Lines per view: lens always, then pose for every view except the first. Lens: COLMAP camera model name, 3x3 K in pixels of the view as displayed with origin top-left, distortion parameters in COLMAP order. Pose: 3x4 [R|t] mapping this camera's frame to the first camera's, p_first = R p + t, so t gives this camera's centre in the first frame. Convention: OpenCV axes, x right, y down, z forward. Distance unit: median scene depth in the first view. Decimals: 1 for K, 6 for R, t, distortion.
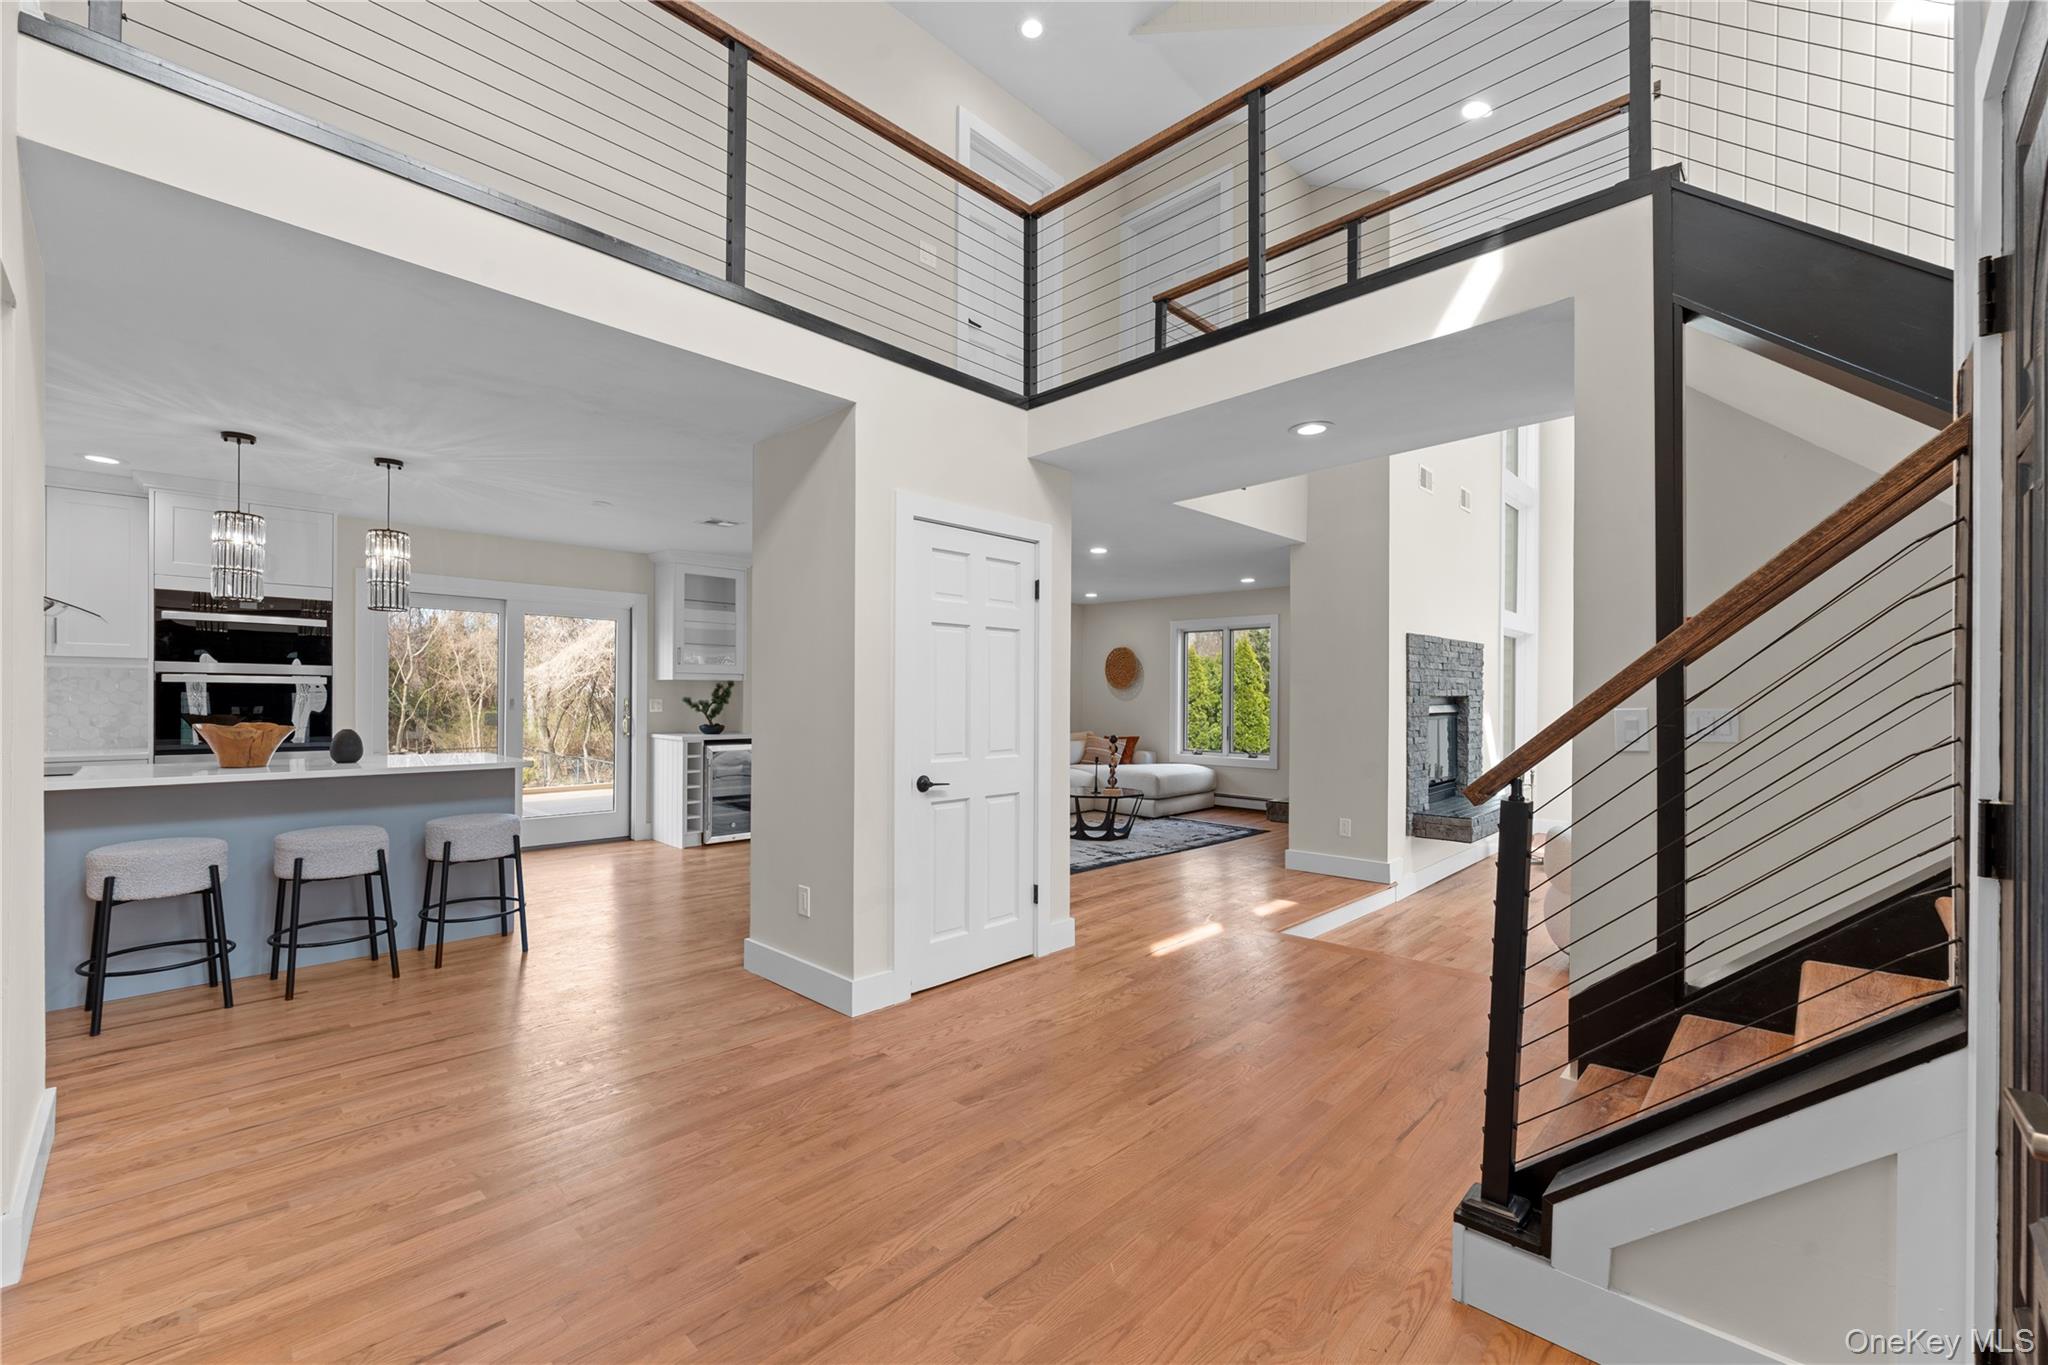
lens RADIAL K [[830.7, 0, 1026.8], [0, 830.7, 692.5], [0, 0, 1]] dist [-0.000214, -0.000398]
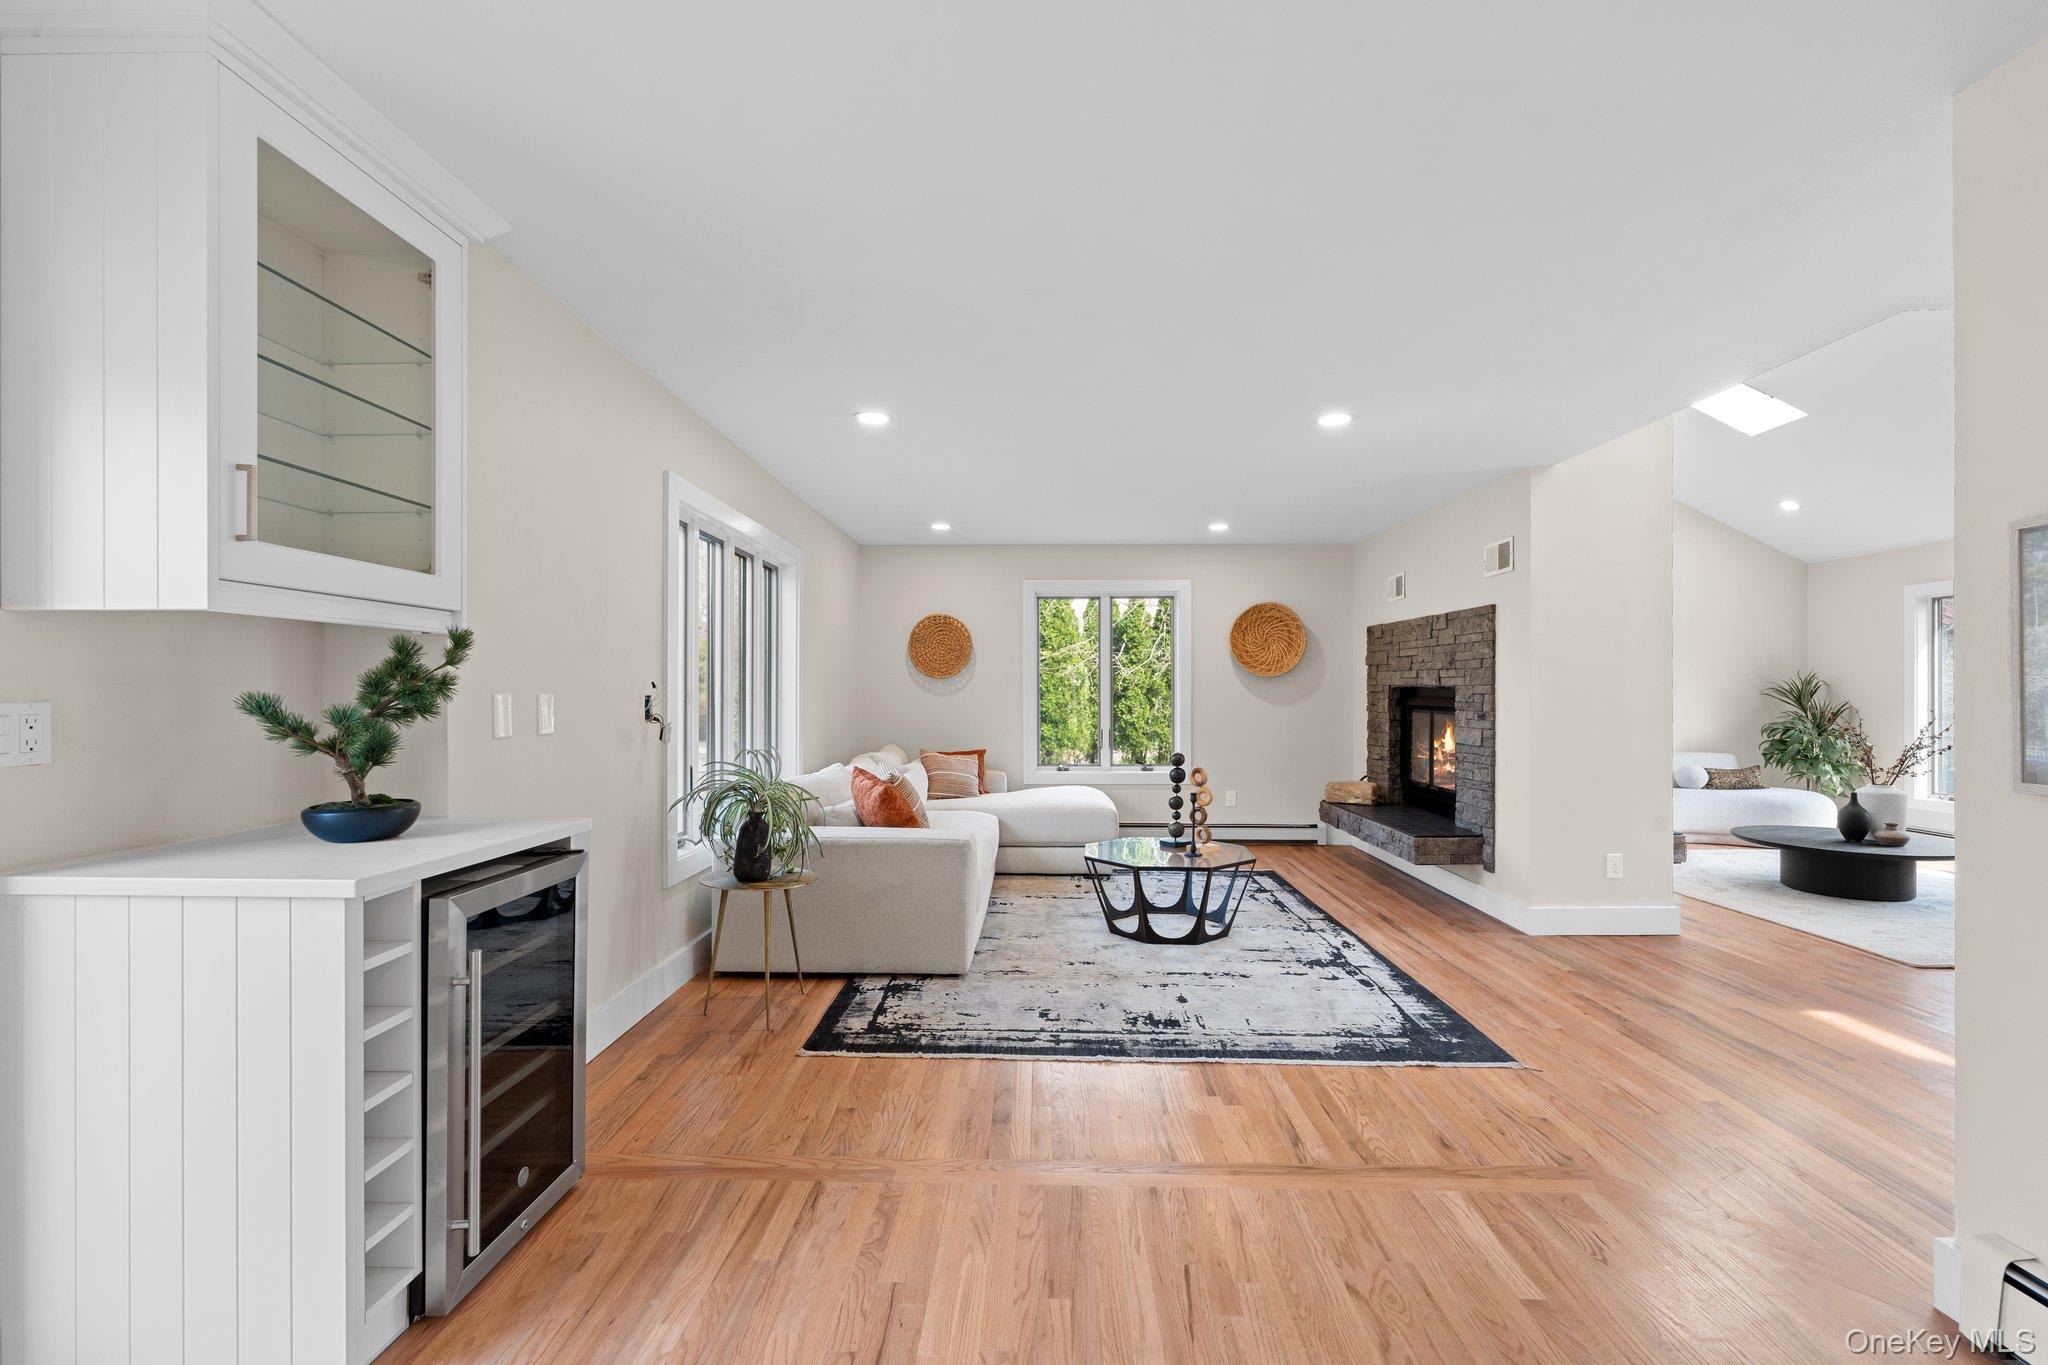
lens RADIAL K [[830.7, 0, 1028.1], [0, 830.7, 692.1], [0, 0, 1]] dist [-0.000214, -0.000398]
pose [[0.732196, -0.006683, 0.681061, -0.403772], [0.004431, 0.999977, 0.005048, 0.004887], [-0.681079, -0.000678, 0.732209, 0.679122]]
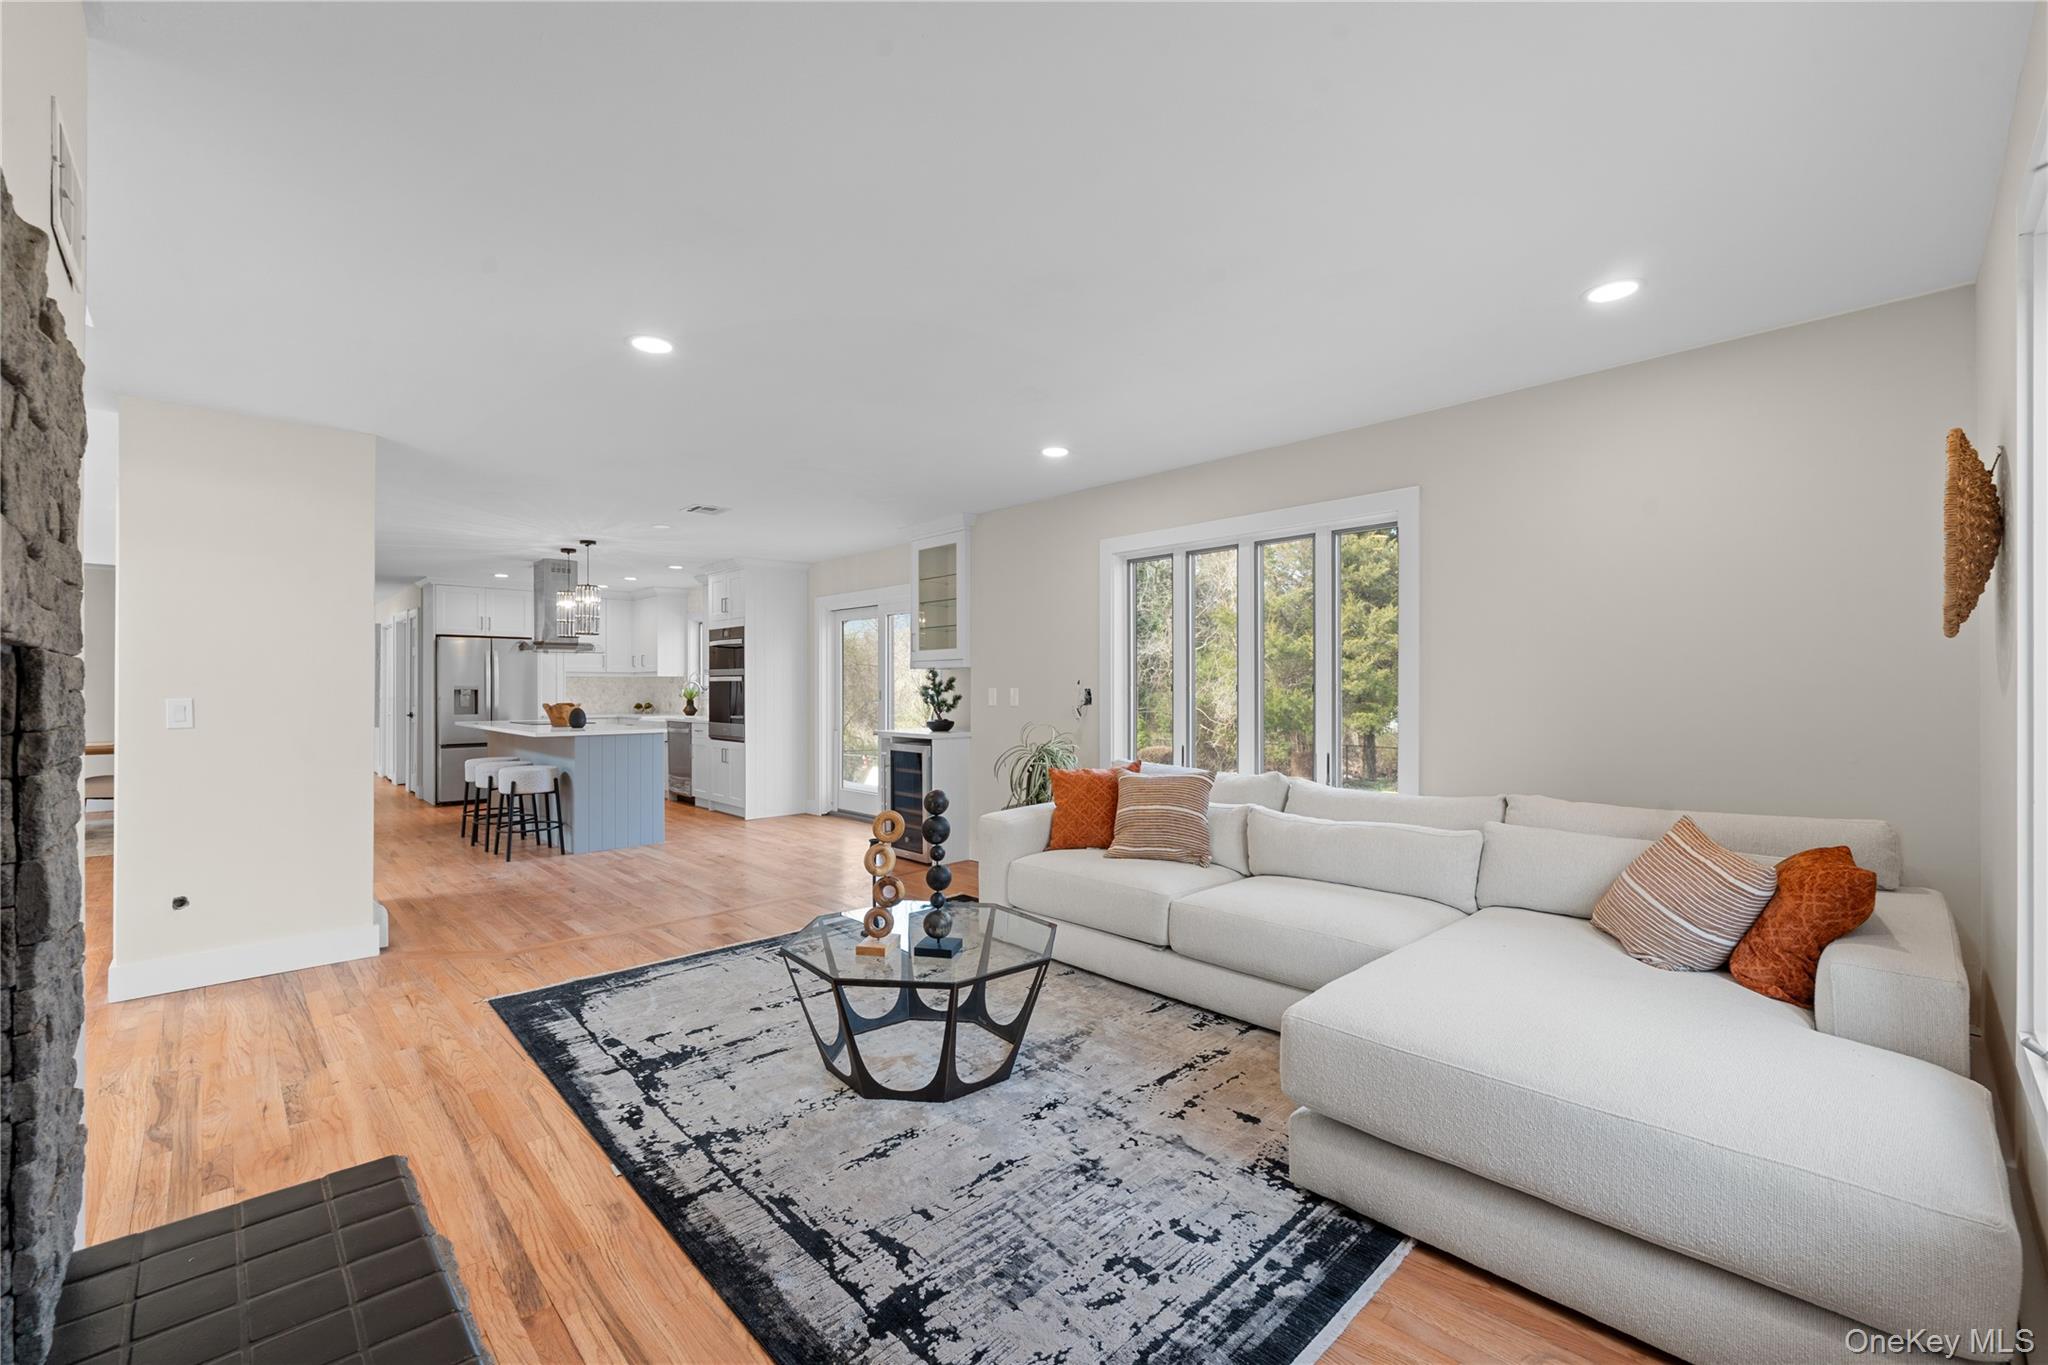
lens RADIAL K [[830.7, 0, 1018.0], [0, 830.7, 684.0], [0, 0, 1]] dist [-0.000214, -0.000398]
pose [[-0.037238, -0.012334, -0.999230, 0.477045], [0.002417, 0.999920, -0.012433, 0.012281], [0.999303, -0.002878, -0.037206, 1.116529]]
